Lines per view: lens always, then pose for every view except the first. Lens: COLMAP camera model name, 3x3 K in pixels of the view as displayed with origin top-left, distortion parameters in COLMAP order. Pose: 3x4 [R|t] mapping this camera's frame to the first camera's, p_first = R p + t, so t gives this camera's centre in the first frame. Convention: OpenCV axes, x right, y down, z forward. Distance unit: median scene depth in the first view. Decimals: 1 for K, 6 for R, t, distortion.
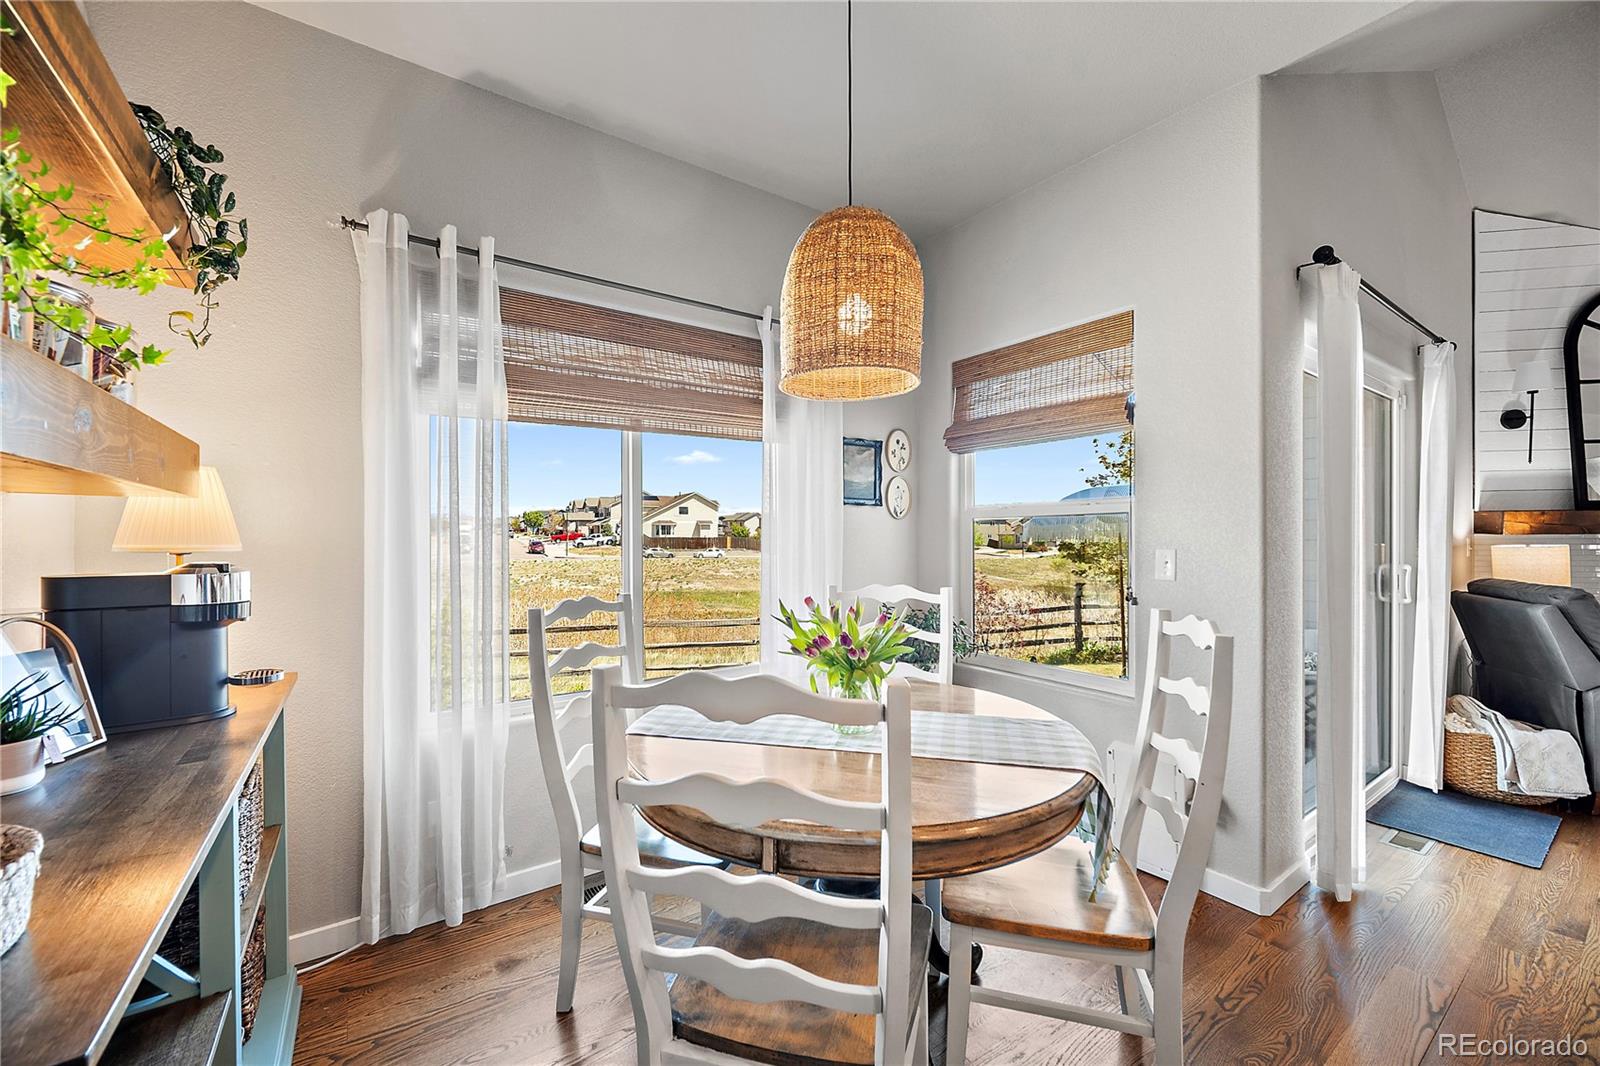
lens RADIAL K [[626.4, 0, 792.7], [0, 626.4, 535.7], [0, 0, 1]] dist [-0.006464, 0.000781]
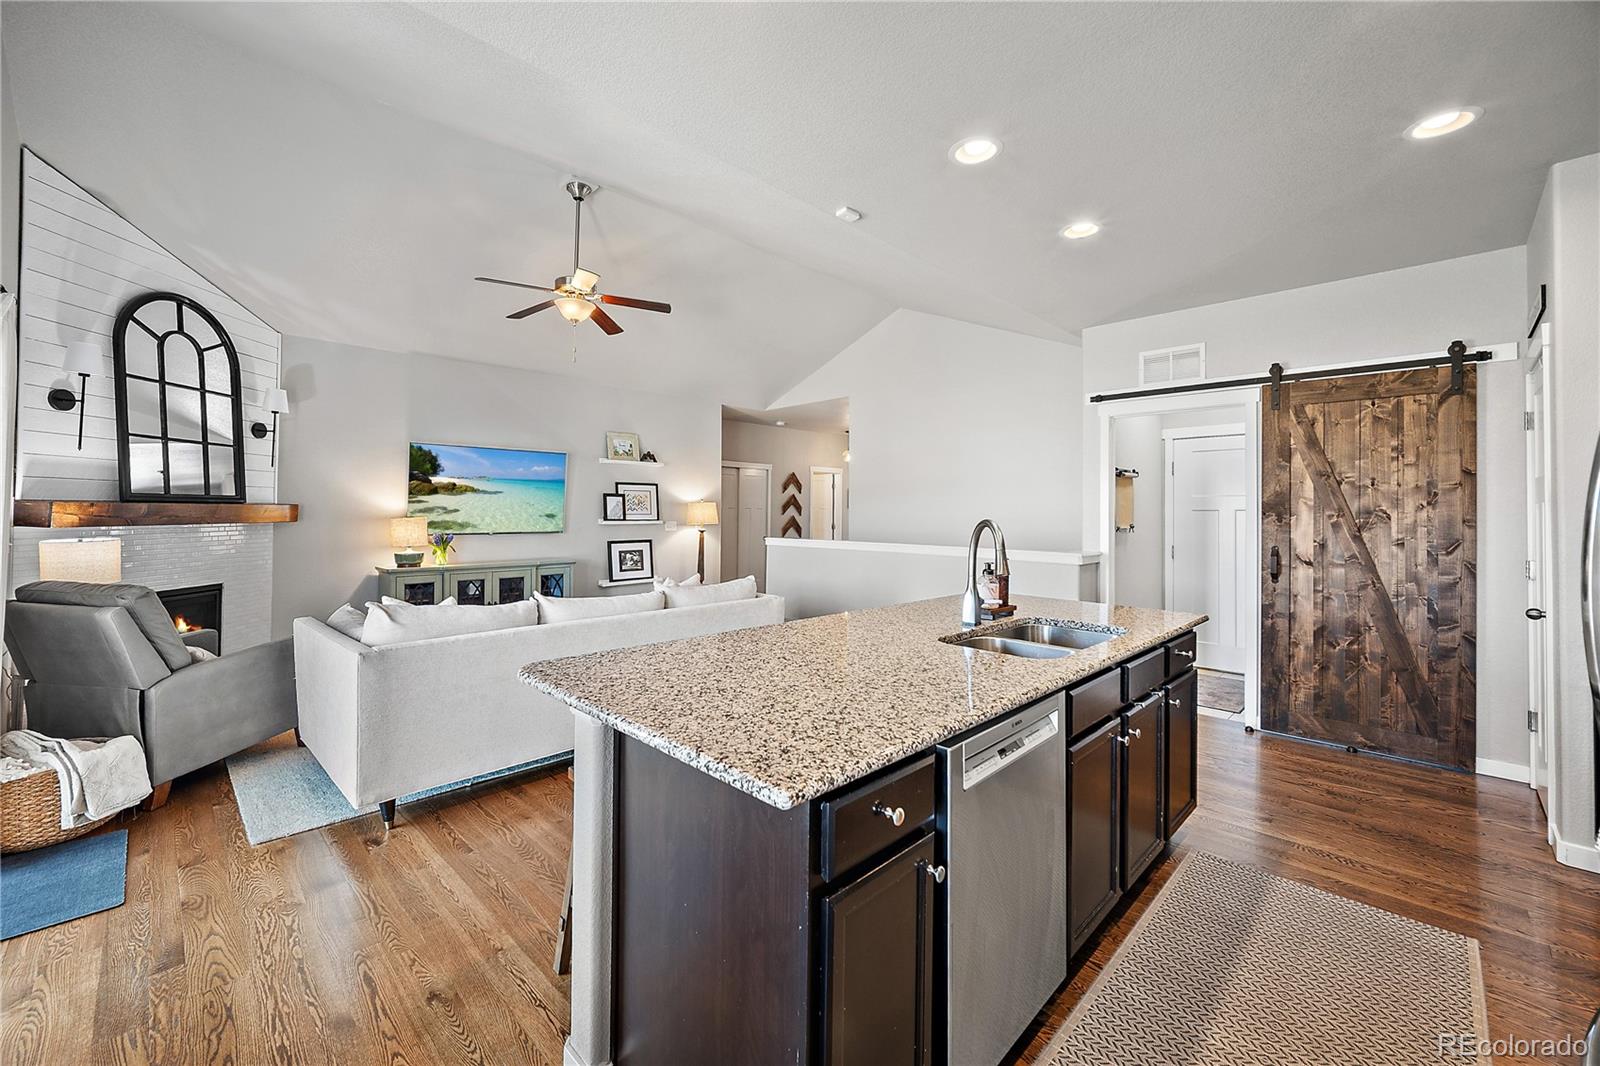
lens RADIAL K [[641.8, 0, 780.7], [0, 641.8, 505.7], [0, 0, 1]] dist [-0.000608, -0.000005]
pose [[-0.173410, 0.015665, 0.984725, 0.071701], [-0.006142, 0.999837, -0.016987, -0.029764], [-0.984831, -0.008994, -0.173286, 0.161445]]
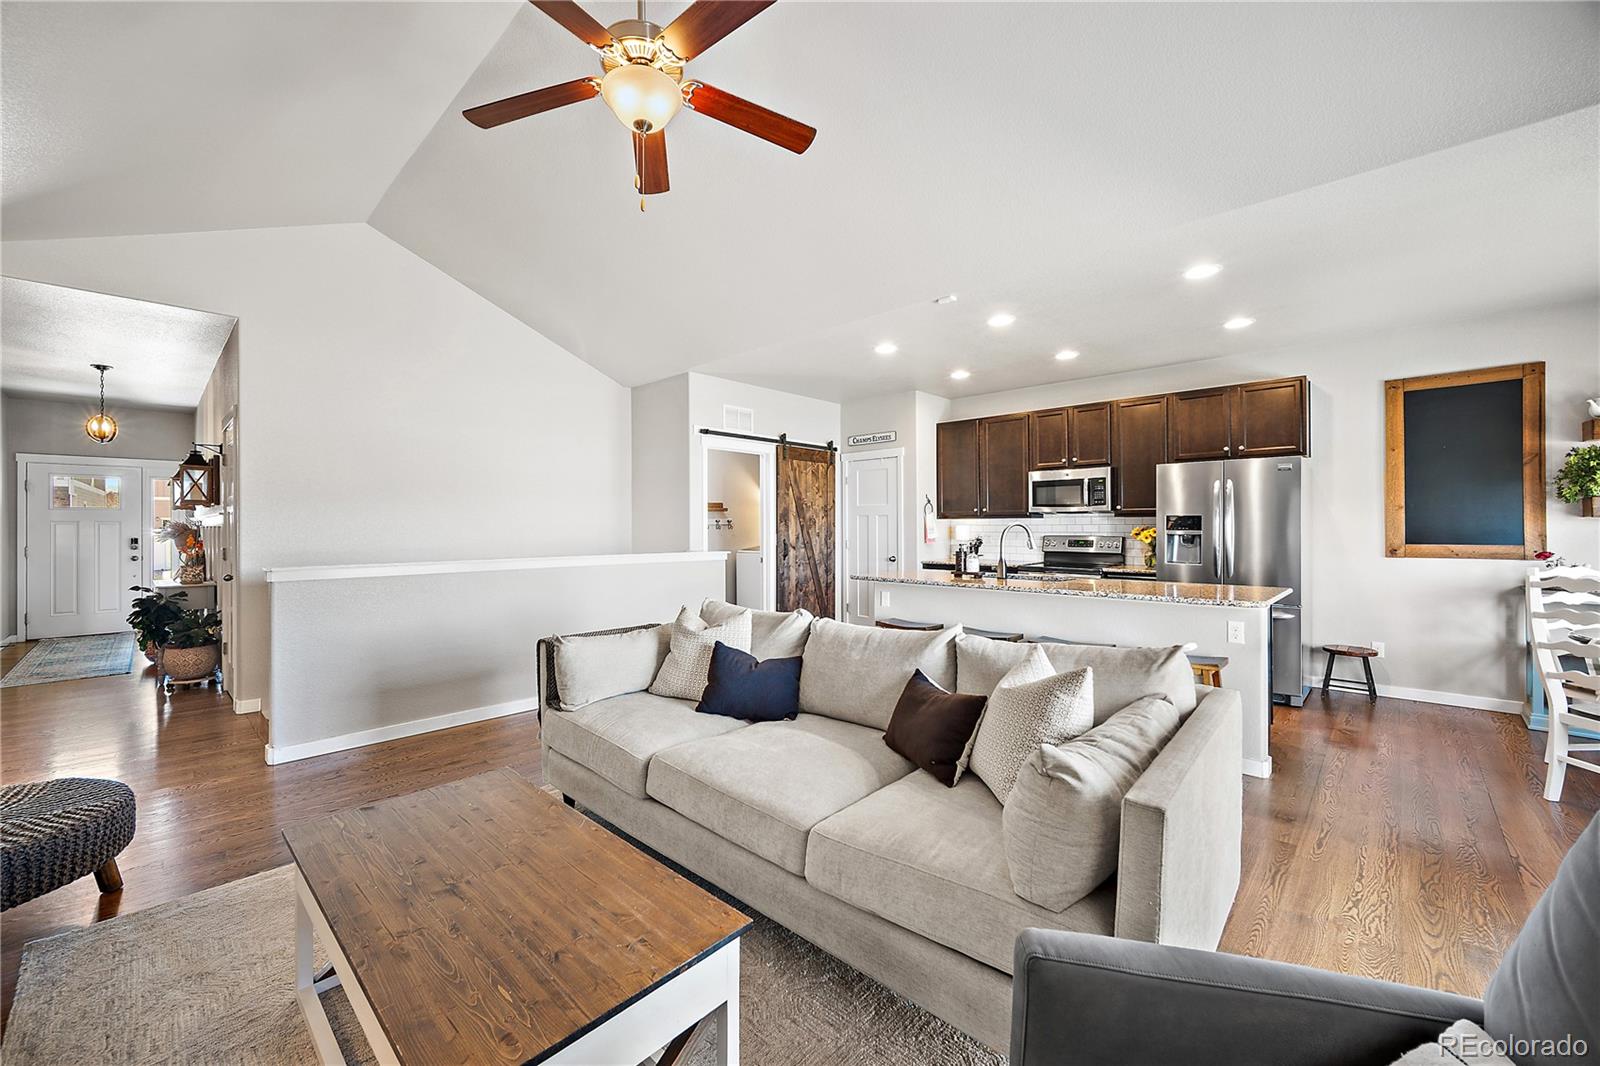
lens RADIAL K [[634.6, 0, 792.6], [0, 634.6, 515.1], [0, 0, 1]] dist [-0.001381, 0.000098]
pose [[-0.979440, 0.004081, -0.201693, 1.616654], [0.007399, 0.999849, -0.015700, -0.024634], [0.201599, -0.016869, -0.979323, 1.140694]]
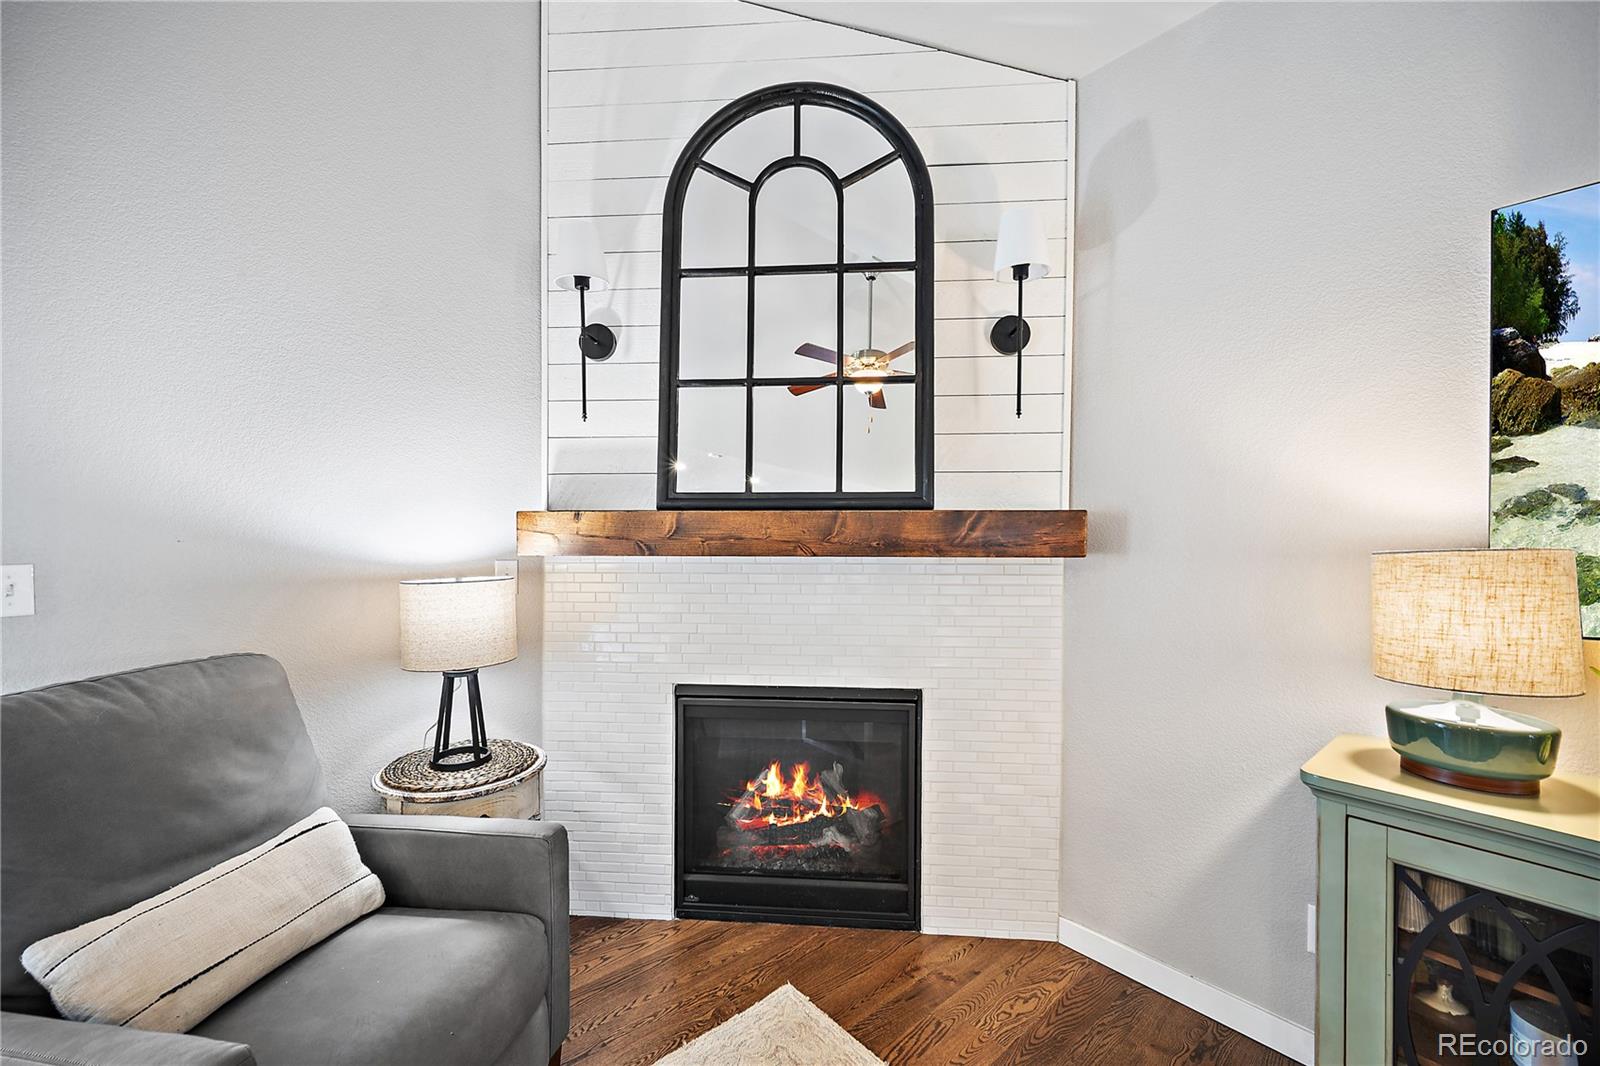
lens RADIAL K [[632.7, 0, 797.6], [0, 632.7, 556.2], [0, 0, 1]] dist [0.000596, 0.000285]
pose [[0.993374, 0.007624, 0.114677, 1.625920], [-0.008695, 0.999923, 0.008841, -0.010354], [-0.114601, -0.009780, 0.993364, 0.549486]]
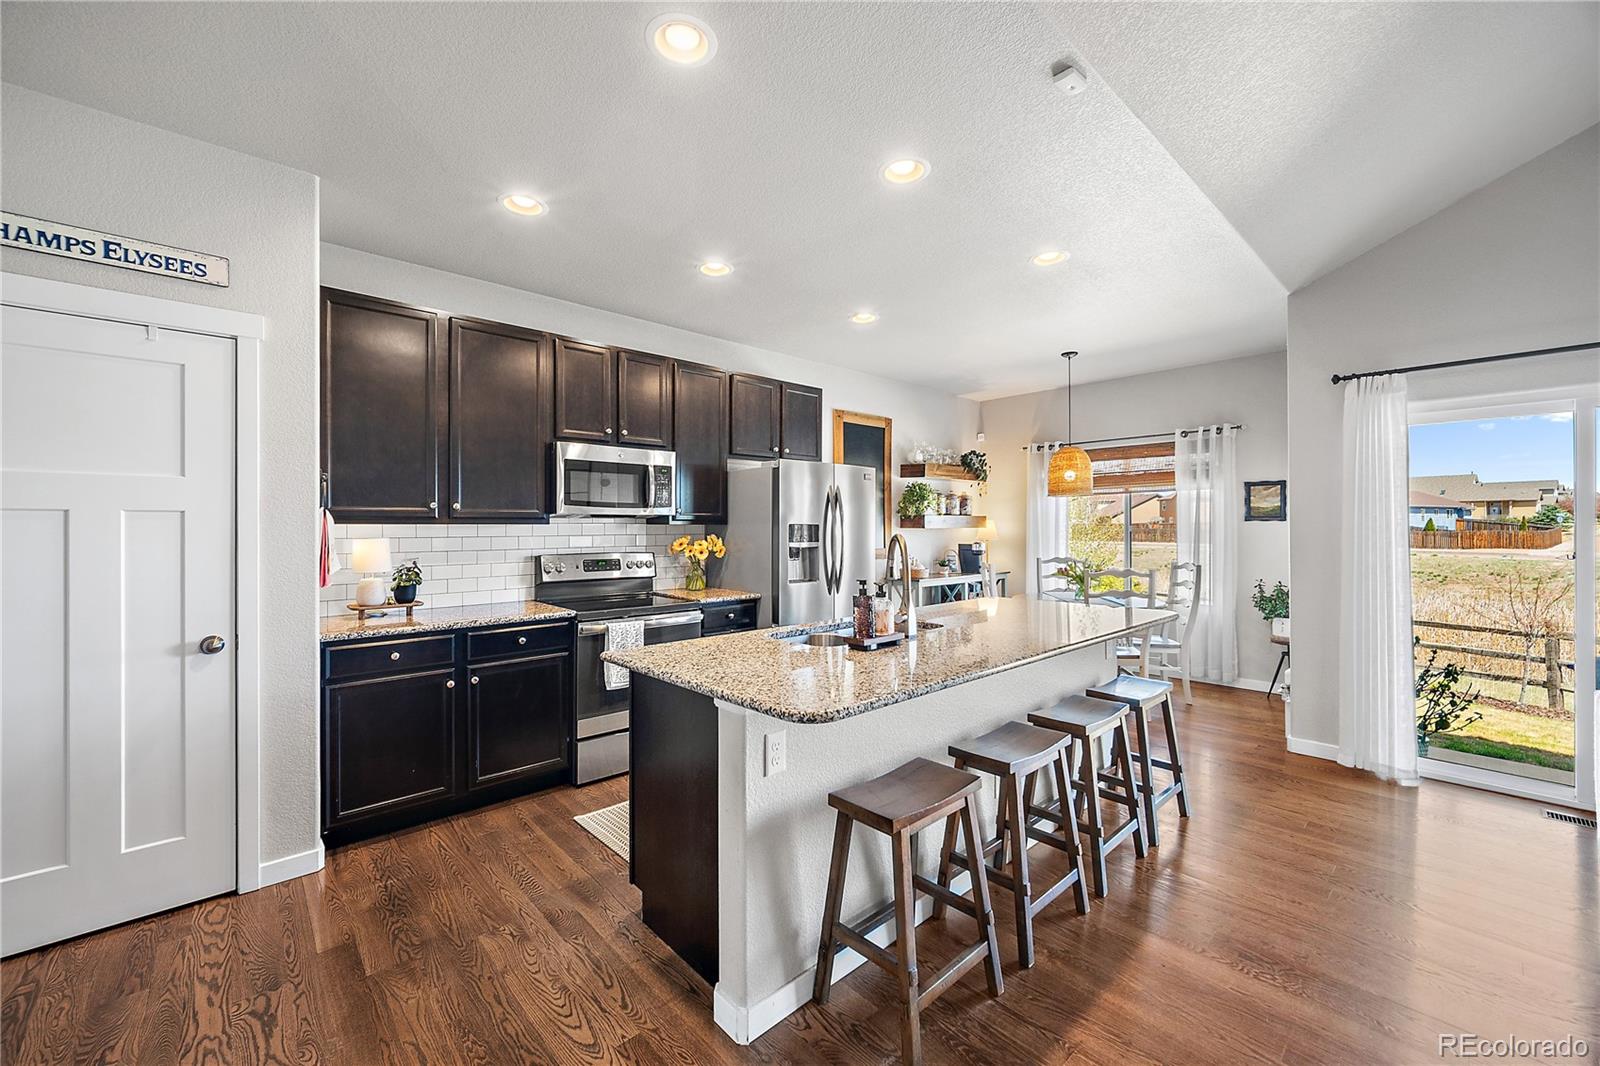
lens RADIAL K [[633.0, 0, 790.6], [0, 633.0, 527.1], [0, 0, 1]] dist [-0.001683, -0.000292]
pose [[0.133010, 0.003682, -0.991108, 1.633243], [0.001308, 0.999992, 0.003891, -0.040769], [0.991114, -0.001814, 0.133004, -0.481404]]
